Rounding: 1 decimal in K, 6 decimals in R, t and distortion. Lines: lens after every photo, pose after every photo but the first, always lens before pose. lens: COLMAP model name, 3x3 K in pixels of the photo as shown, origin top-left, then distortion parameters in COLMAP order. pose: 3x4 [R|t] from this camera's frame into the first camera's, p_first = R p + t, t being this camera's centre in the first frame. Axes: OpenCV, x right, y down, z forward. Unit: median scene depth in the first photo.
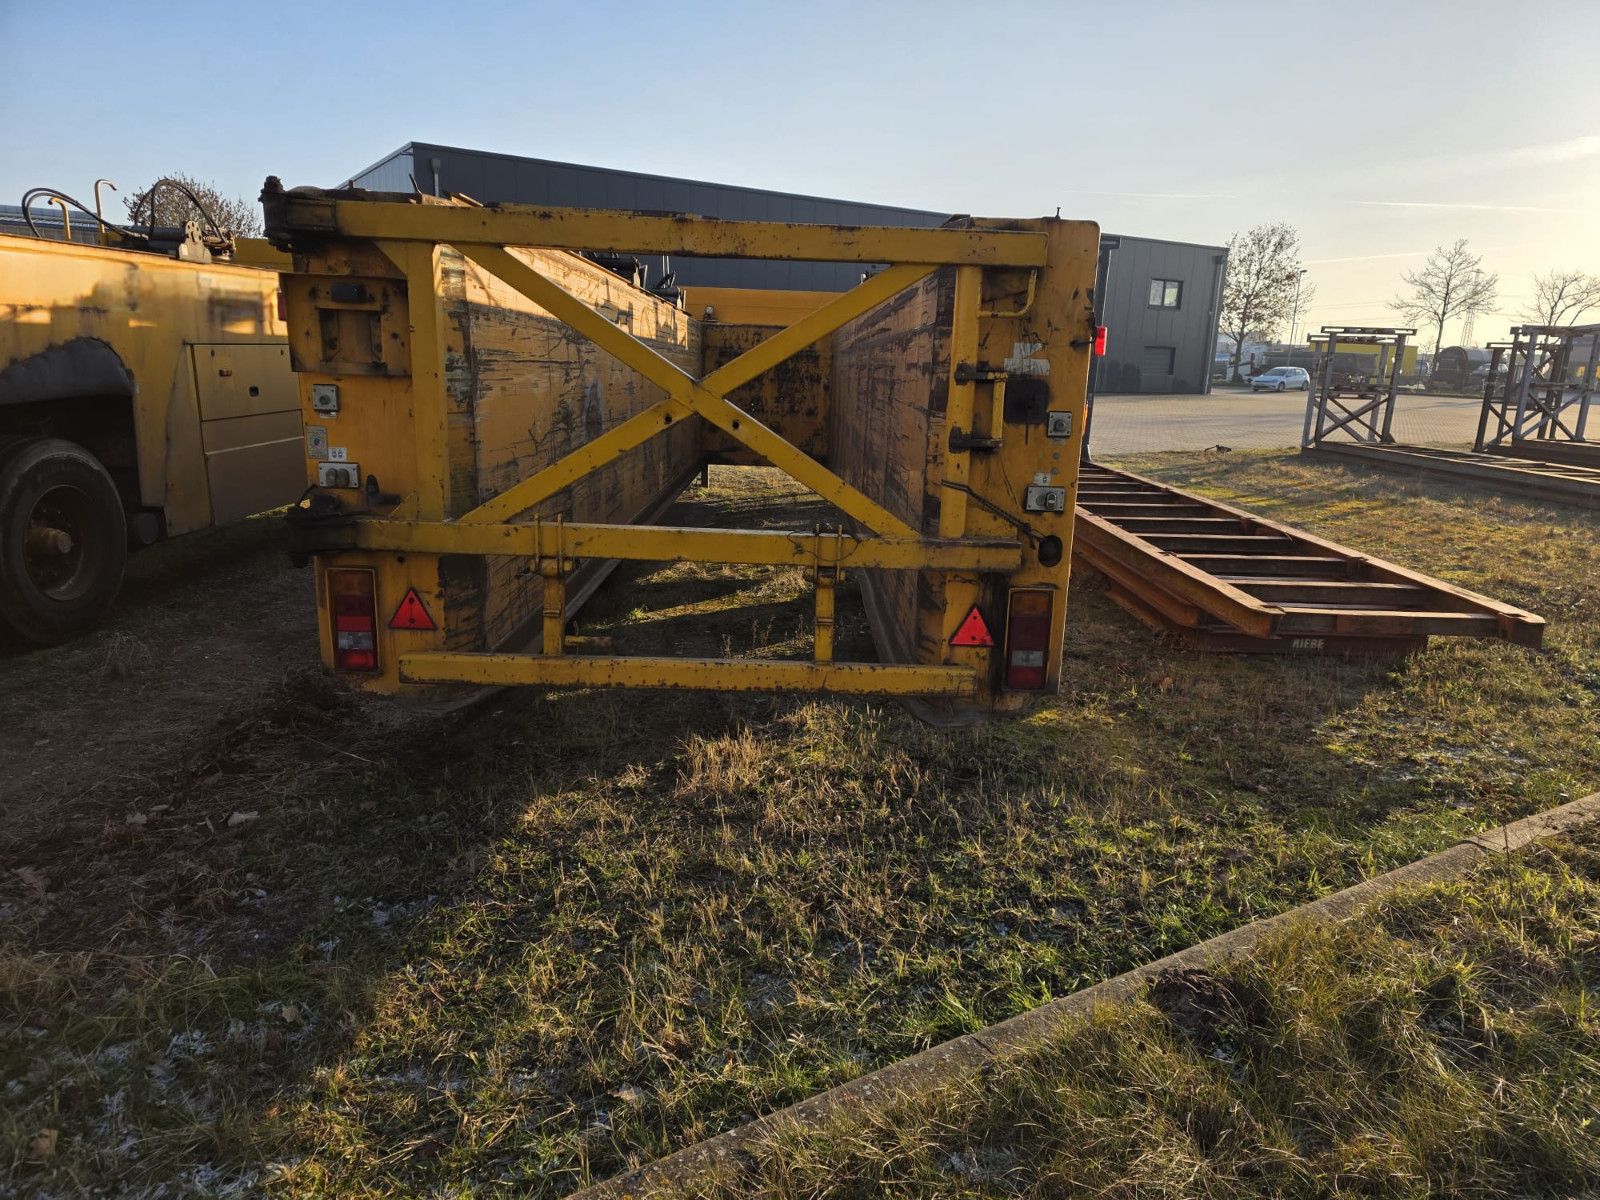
lens RADIAL K [[1082.2, 0, 799.0], [0, 1082.2, 594.2], [0, 0, 1]] dist [0.078758, -0.061779]
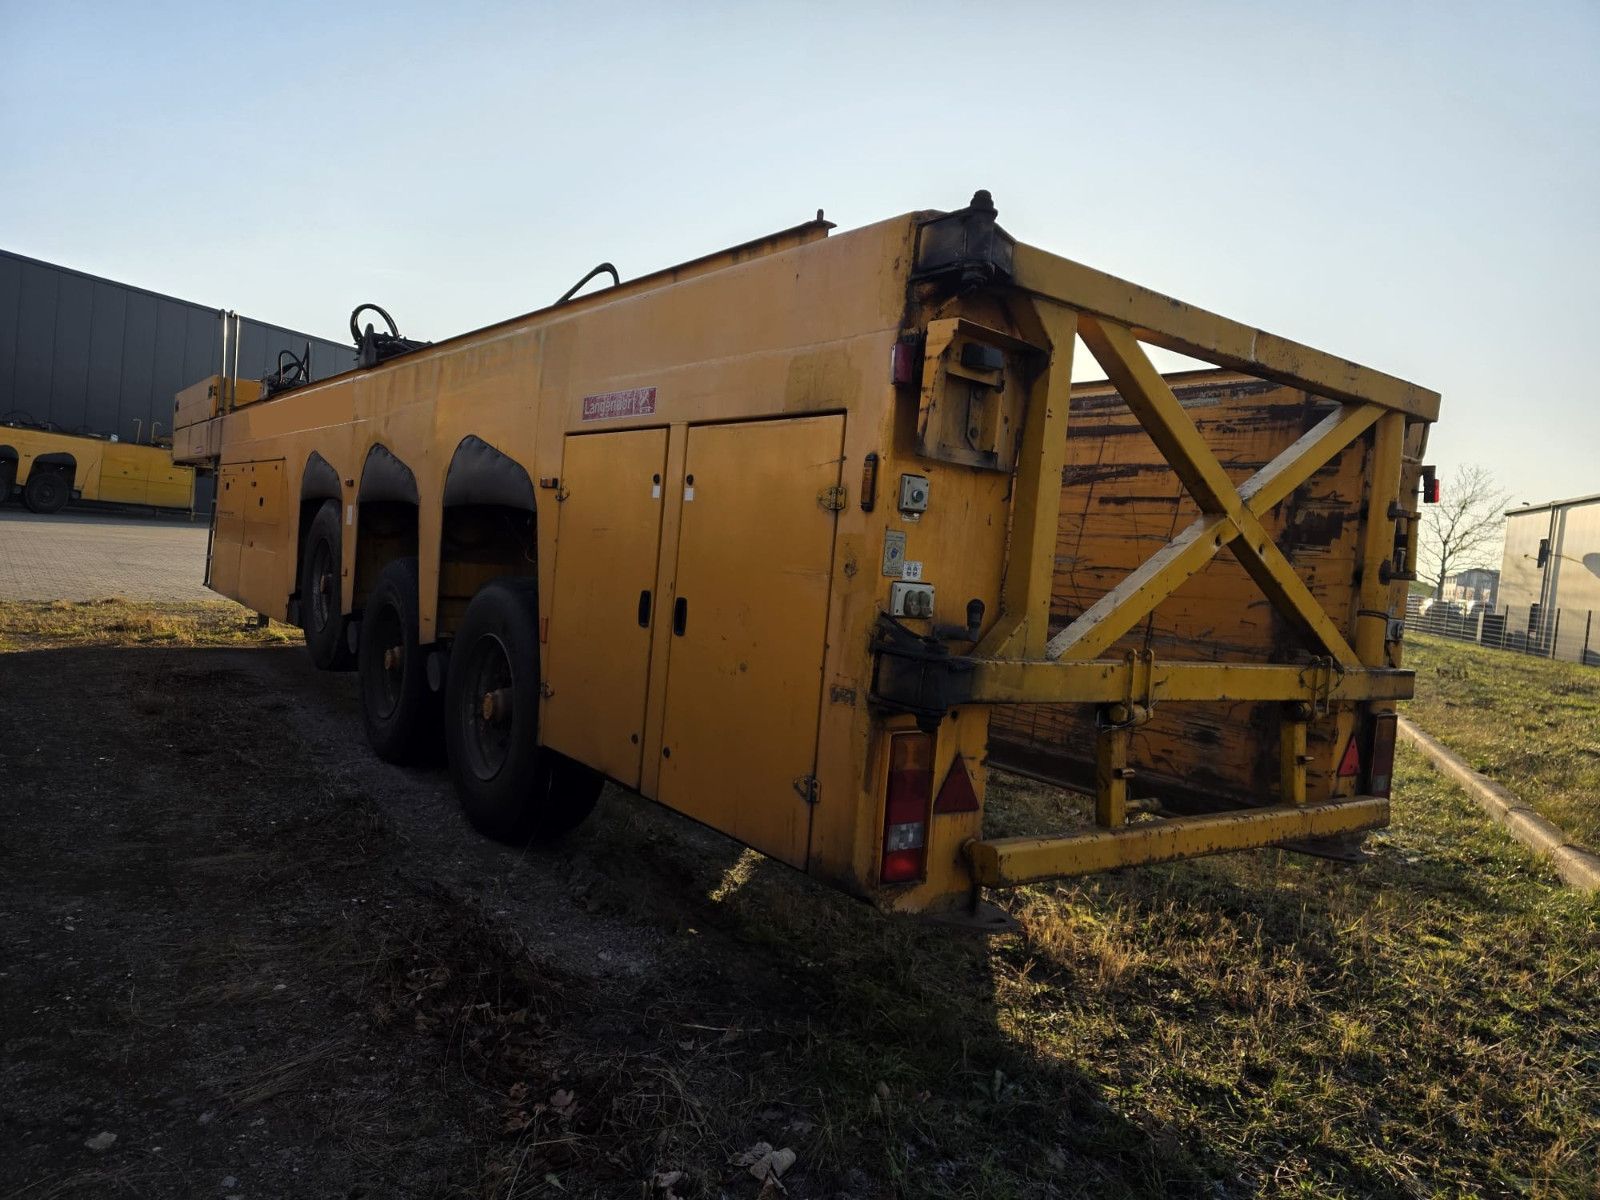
lens RADIAL K [[1072.3, 0, 798.1], [0, 1072.3, 571.7], [0, 0, 1]] dist [0.076957, -0.060506]
pose [[0.810207, 0.026597, 0.585541, -0.581934], [0.064528, 0.988851, -0.134203, -0.024655], [-0.582582, 0.146516, 0.799457, 0.313961]]
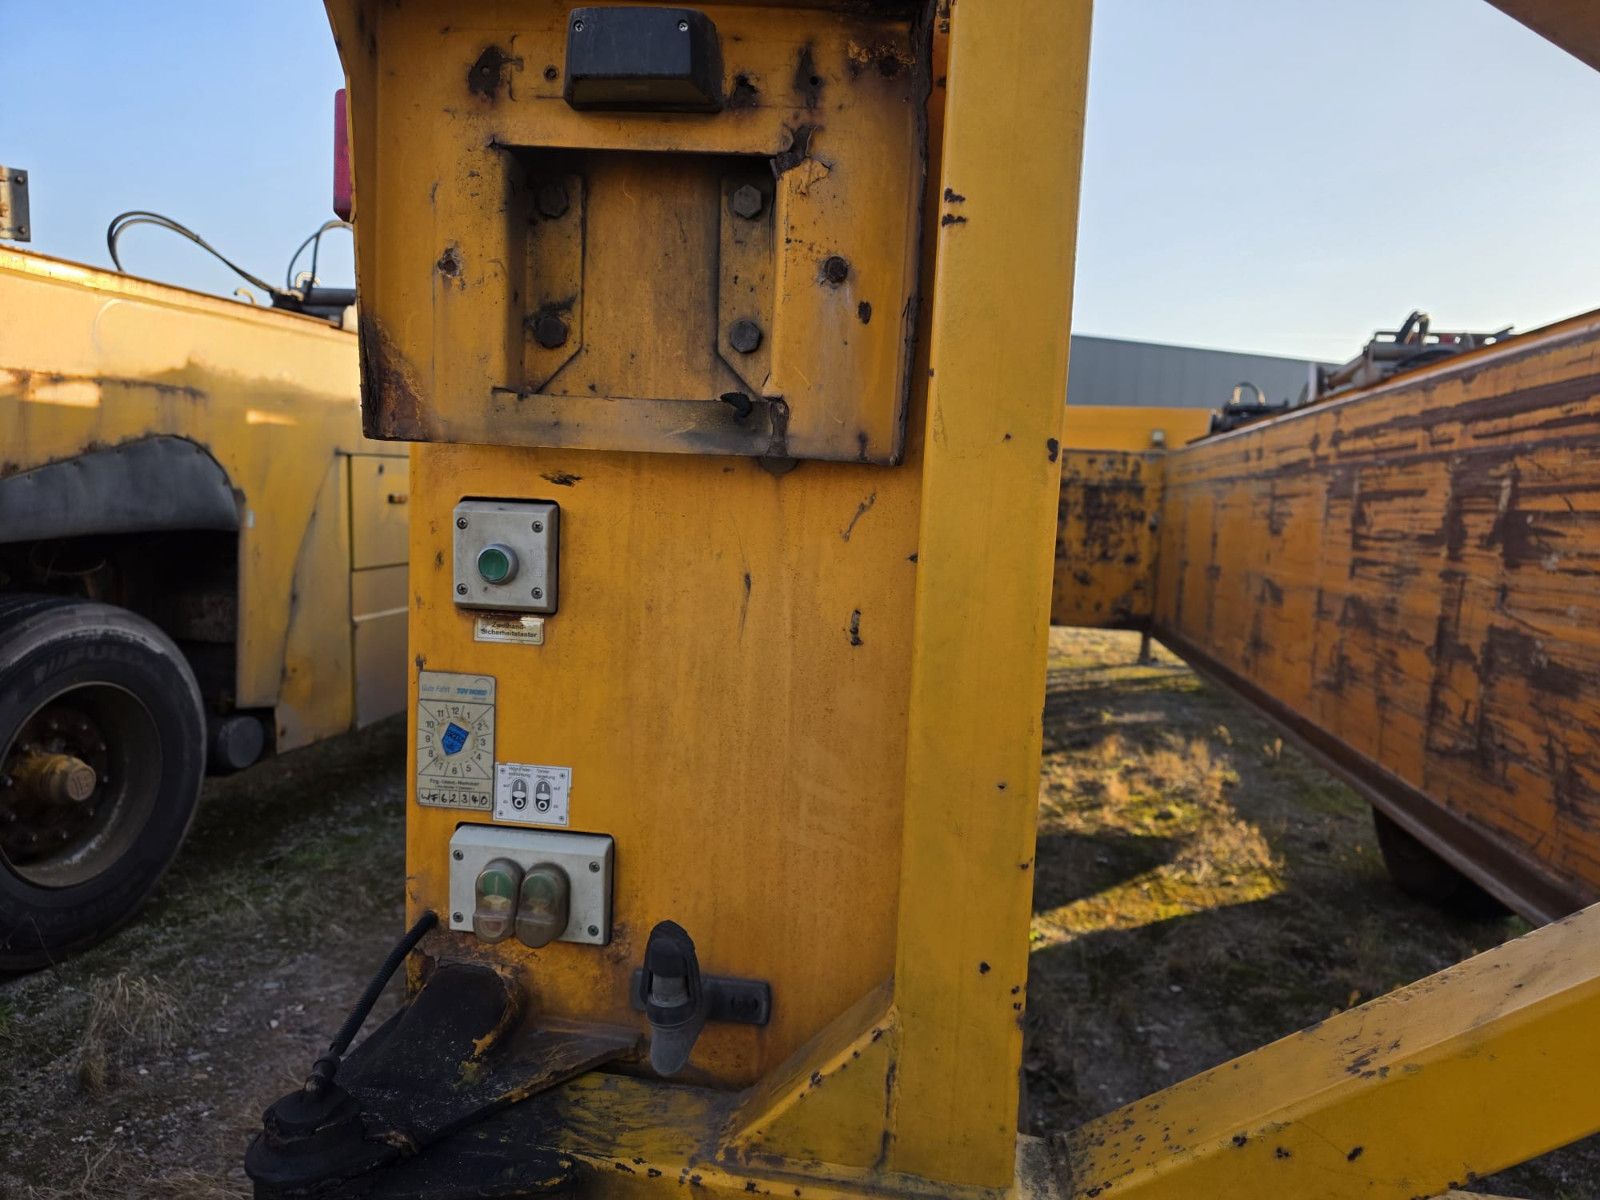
lens RADIAL K [[1072.3, 0, 798.1], [0, 1072.3, 571.7], [0, 0, 1]] dist [0.076957, -0.060506]
pose [[0.985959, 0.021459, -0.165603, -0.214294], [-0.045226, 0.988960, -0.141115, -0.094221], [0.160746, 0.146624, 0.976044, 0.507849]]
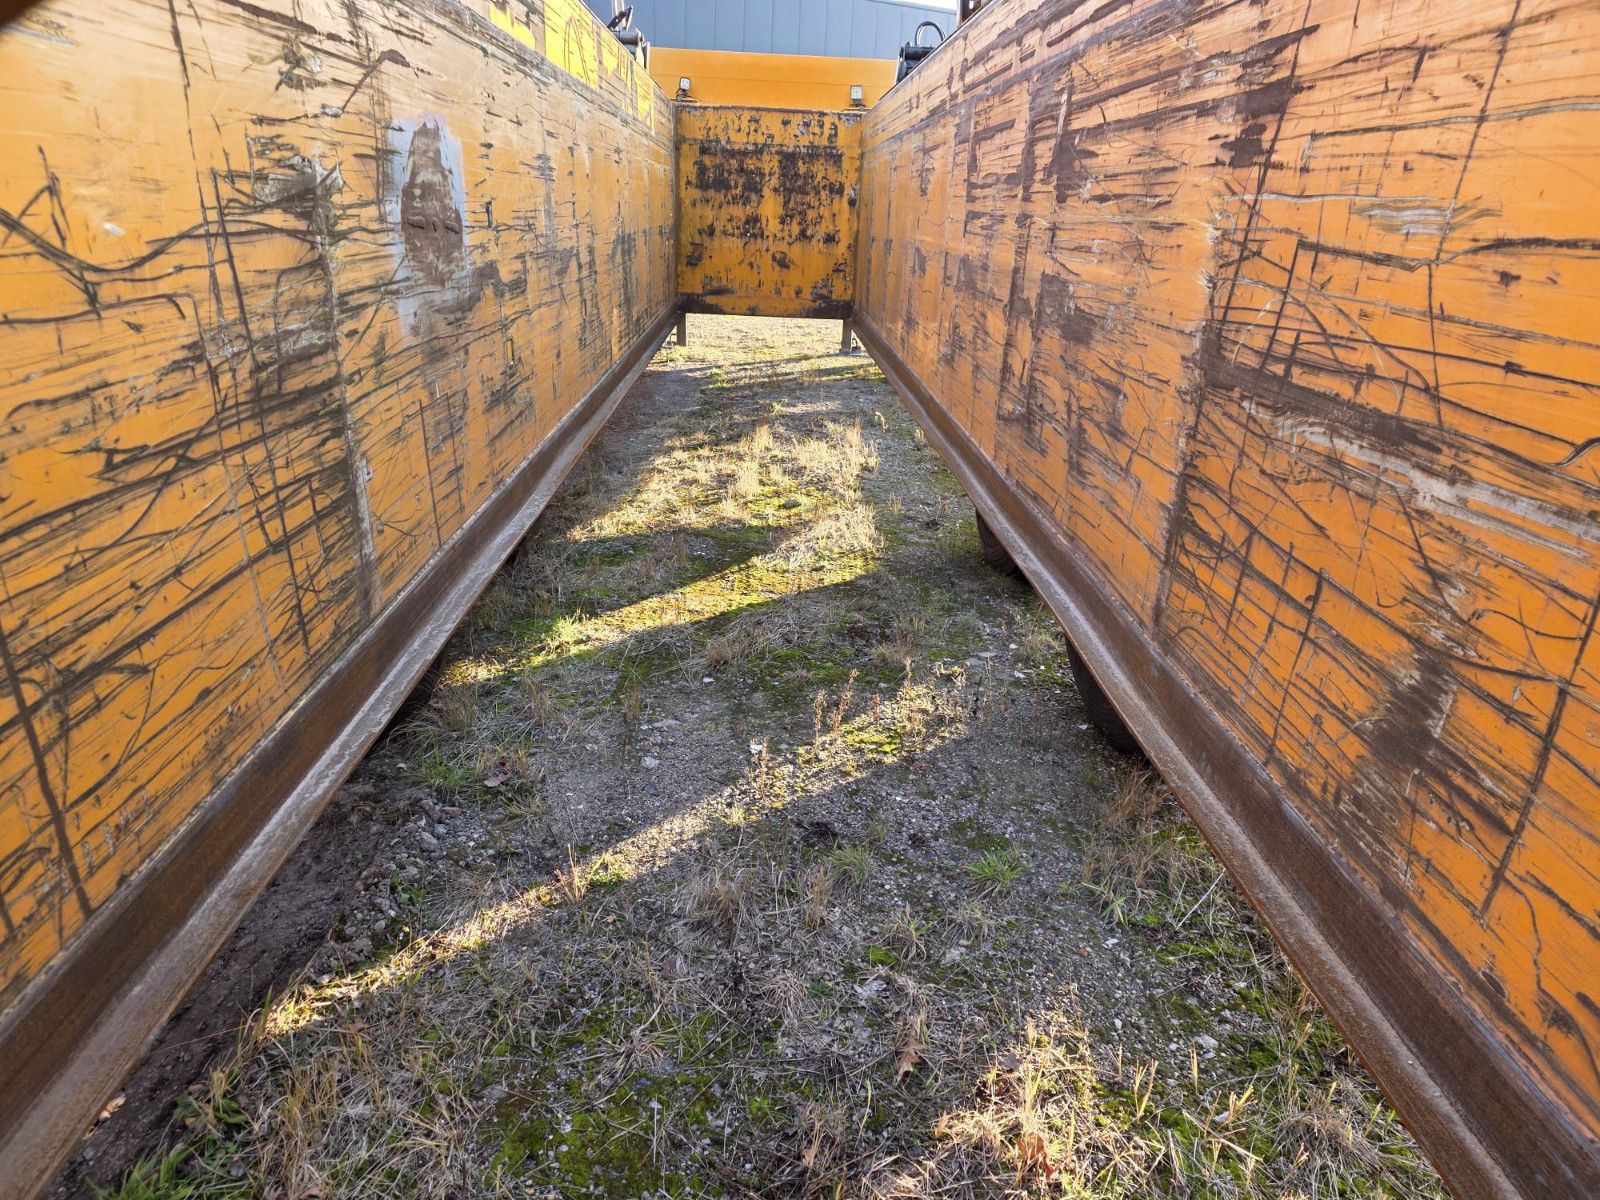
lens RADIAL K [[1069.0, 0, 800.0], [0, 1069.0, 600.0], [0, 0, 1]] dist [0.036159, -0.049200]
pose [[0.999608, -0.003483, 0.027771, -0.065993], [-0.000640, 0.989125, 0.147076, -0.084126], [-0.027981, -0.147036, 0.988735, 0.619161]]
